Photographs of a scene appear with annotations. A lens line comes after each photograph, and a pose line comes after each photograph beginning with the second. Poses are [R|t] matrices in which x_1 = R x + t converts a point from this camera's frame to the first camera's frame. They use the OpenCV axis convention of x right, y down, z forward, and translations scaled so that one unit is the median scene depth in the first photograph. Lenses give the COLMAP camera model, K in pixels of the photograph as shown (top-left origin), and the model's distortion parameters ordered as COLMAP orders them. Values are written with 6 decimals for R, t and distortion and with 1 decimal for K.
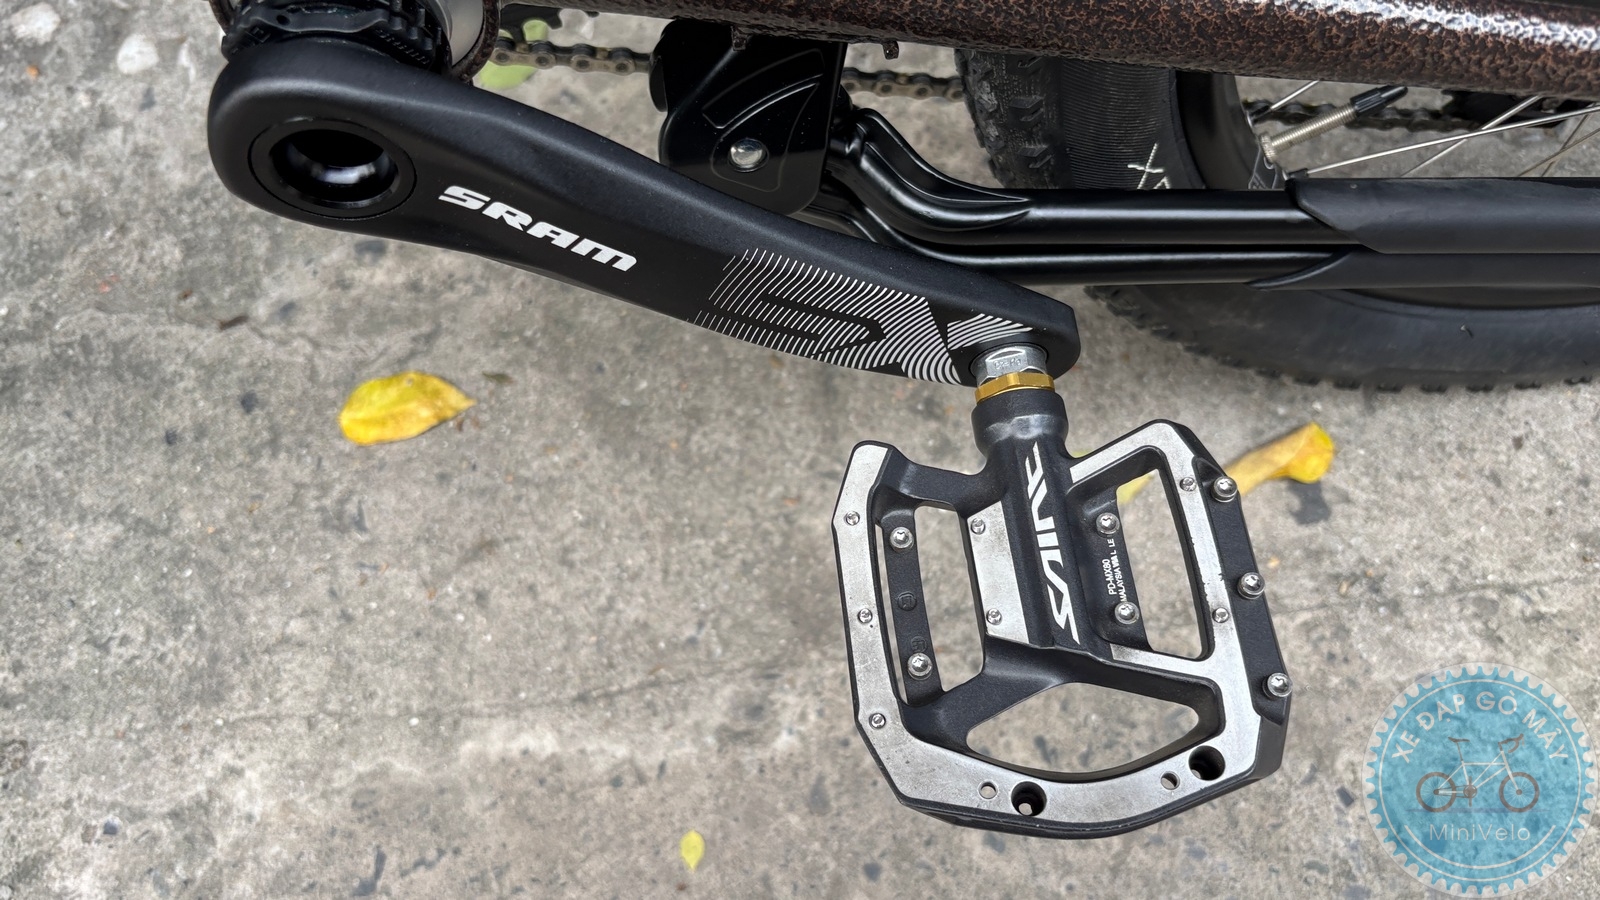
lens RADIAL K [[1278.6, 0, 799.1], [0, 1278.6, 452.5], [0, 0, 1]] dist [-0.002317, -0.006301]
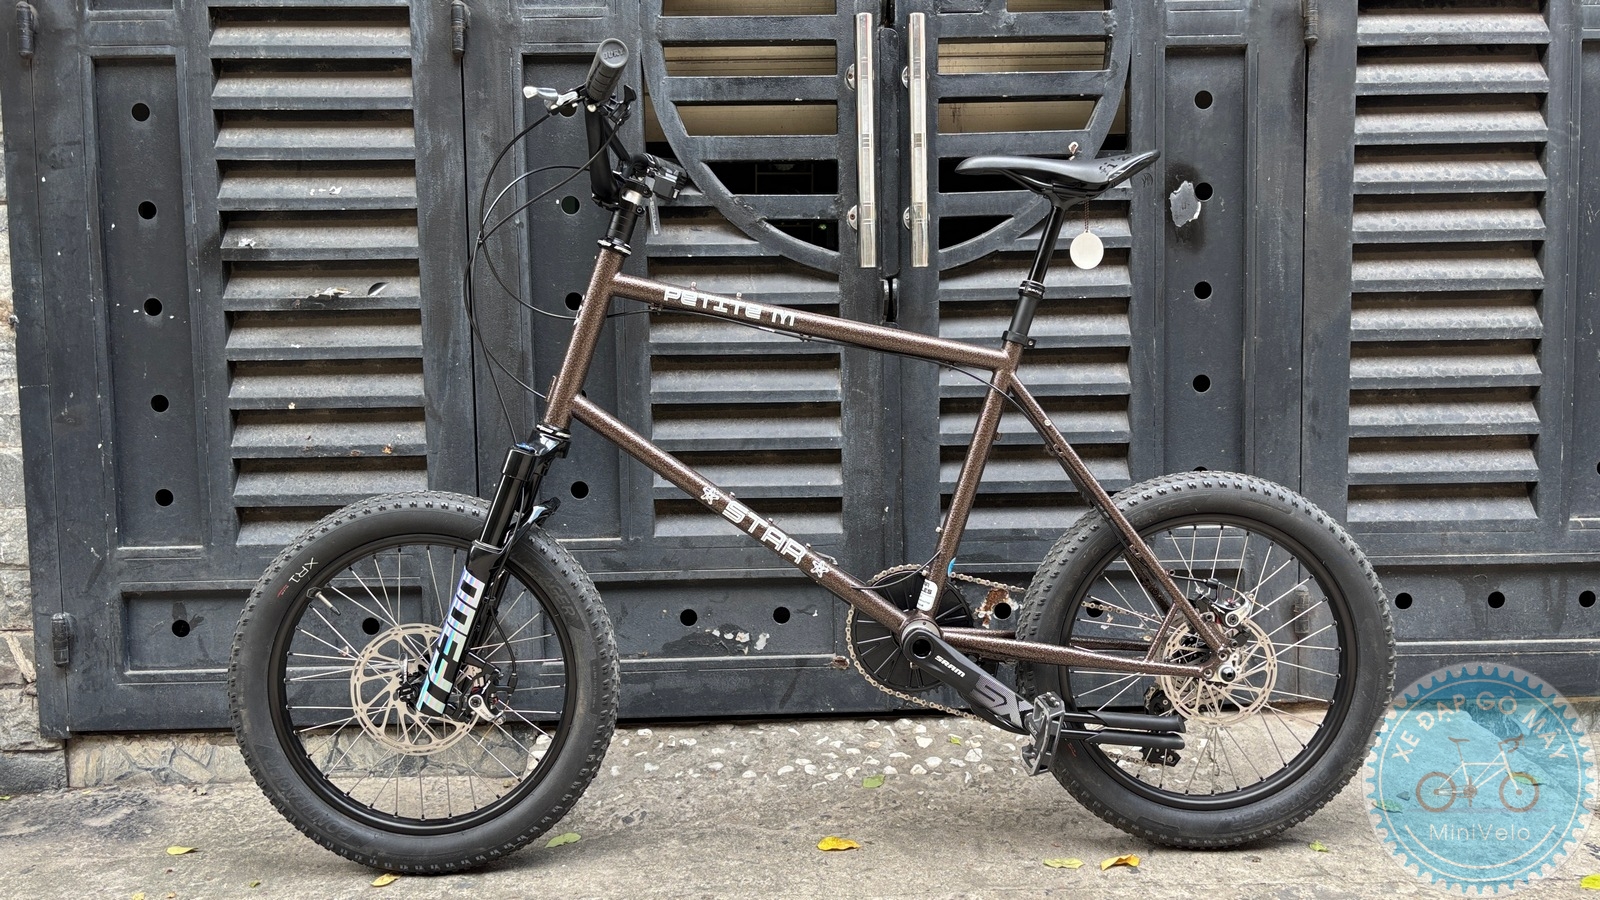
lens RADIAL K [[1213.9, 0, 804.5], [0, 1213.9, 460.6], [0, 0, 1]] dist [0.053522, -0.074157]
pose [[0.993020, 0.095683, -0.068959, -0.297520], [-0.105458, 0.458509, -0.882410, 2.276039], [-0.052813, 0.883524, 0.465400, -1.246828]]
